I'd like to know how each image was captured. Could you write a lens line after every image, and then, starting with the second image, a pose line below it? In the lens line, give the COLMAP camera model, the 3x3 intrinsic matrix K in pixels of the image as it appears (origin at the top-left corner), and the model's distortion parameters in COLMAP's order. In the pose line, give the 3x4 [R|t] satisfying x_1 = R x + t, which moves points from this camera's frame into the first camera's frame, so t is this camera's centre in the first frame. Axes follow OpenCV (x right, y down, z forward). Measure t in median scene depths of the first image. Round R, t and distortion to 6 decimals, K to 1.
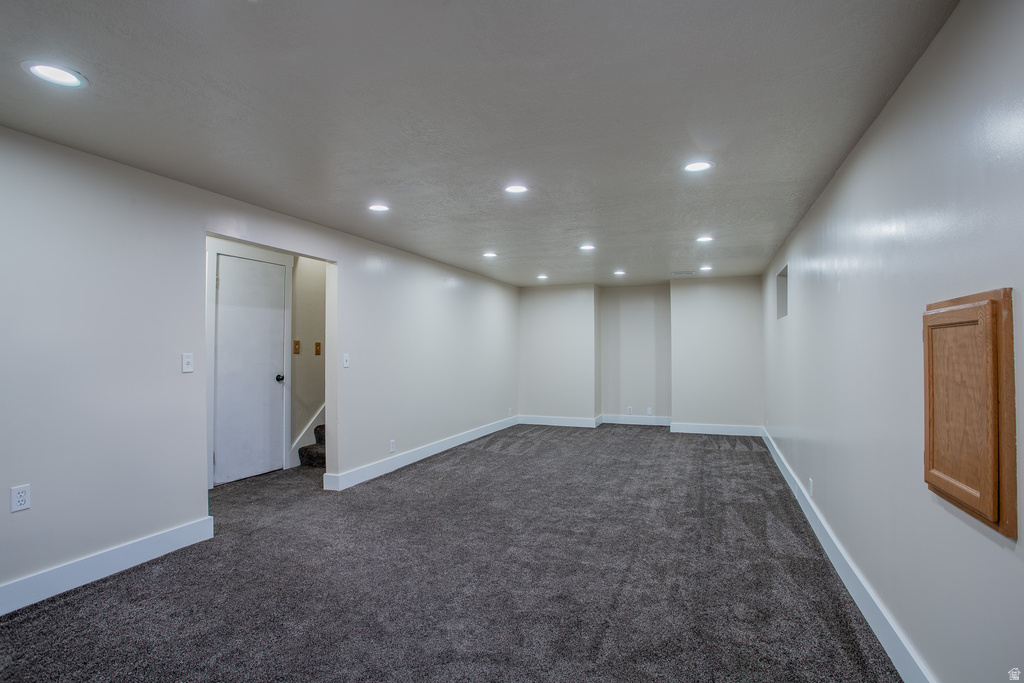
lens RADIAL K [[501.5, 0, 508.5], [0, 501.5, 337.7], [0, 0, 1]] dist [-0.081921, 0.038451]
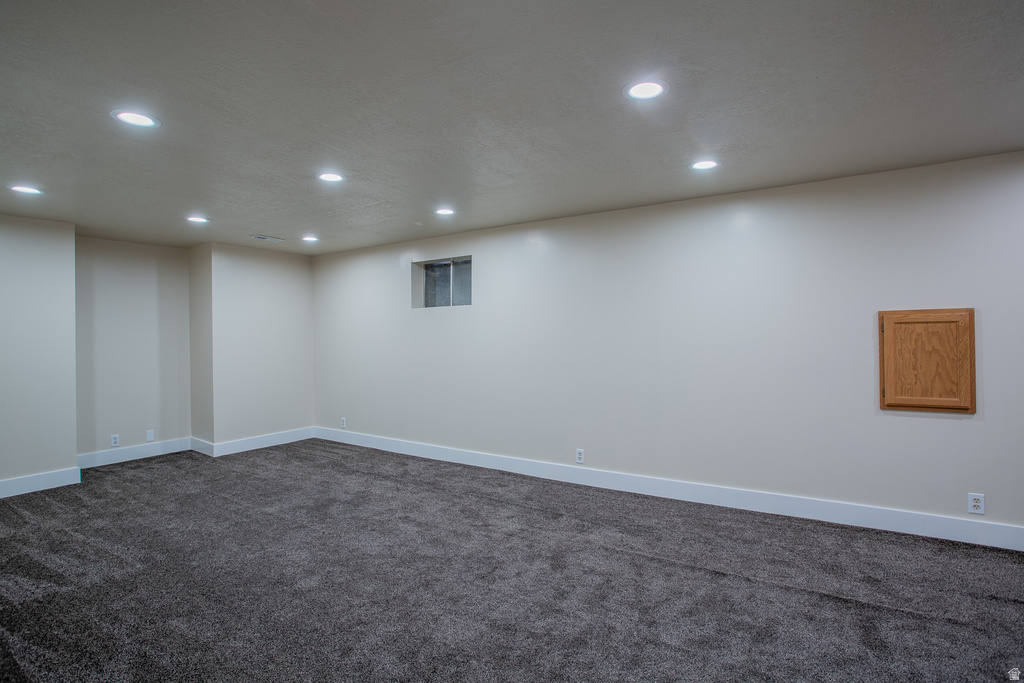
lens RADIAL K [[501.5, 0, 508.5], [0, 501.5, 337.7], [0, 0, 1]] dist [-0.081921, 0.038451]
pose [[0.191121, -0.002919, 0.981562, -0.525459], [-0.013046, 0.999900, 0.005514, 0.018349], [-0.981480, -0.013860, 0.191064, 0.858756]]
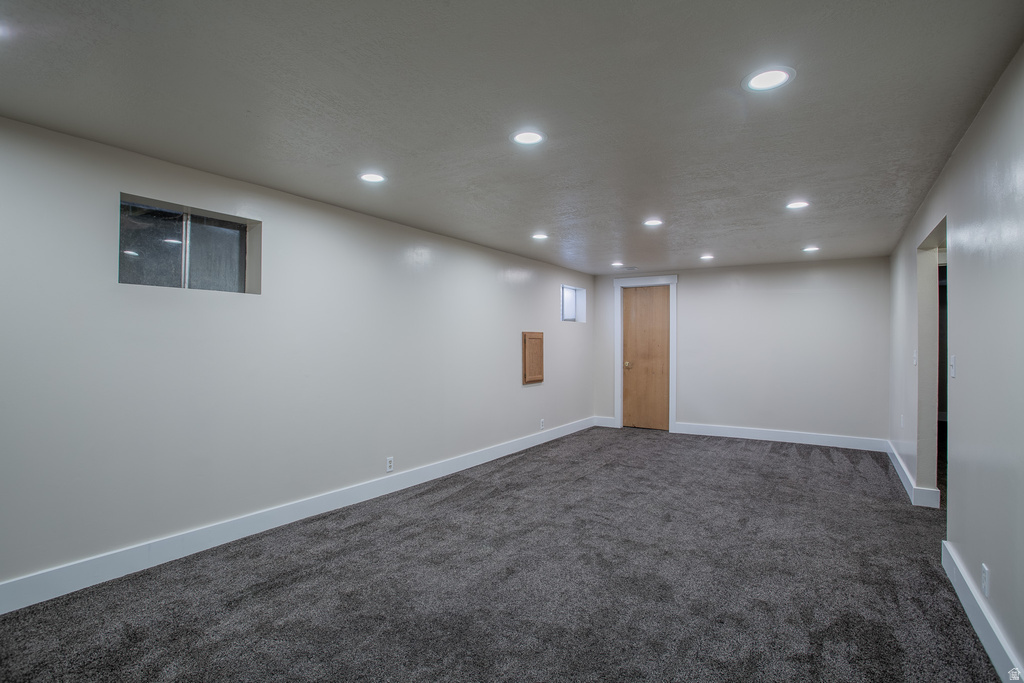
lens RADIAL K [[501.5, 0, 508.5], [0, 501.5, 337.7], [0, 0, 1]] dist [-0.081921, 0.038451]
pose [[-0.980230, -0.005834, 0.197778, 0.111633], [-0.012672, 0.999364, -0.033323, 0.040061], [-0.197457, -0.035170, -0.979680, 1.919924]]
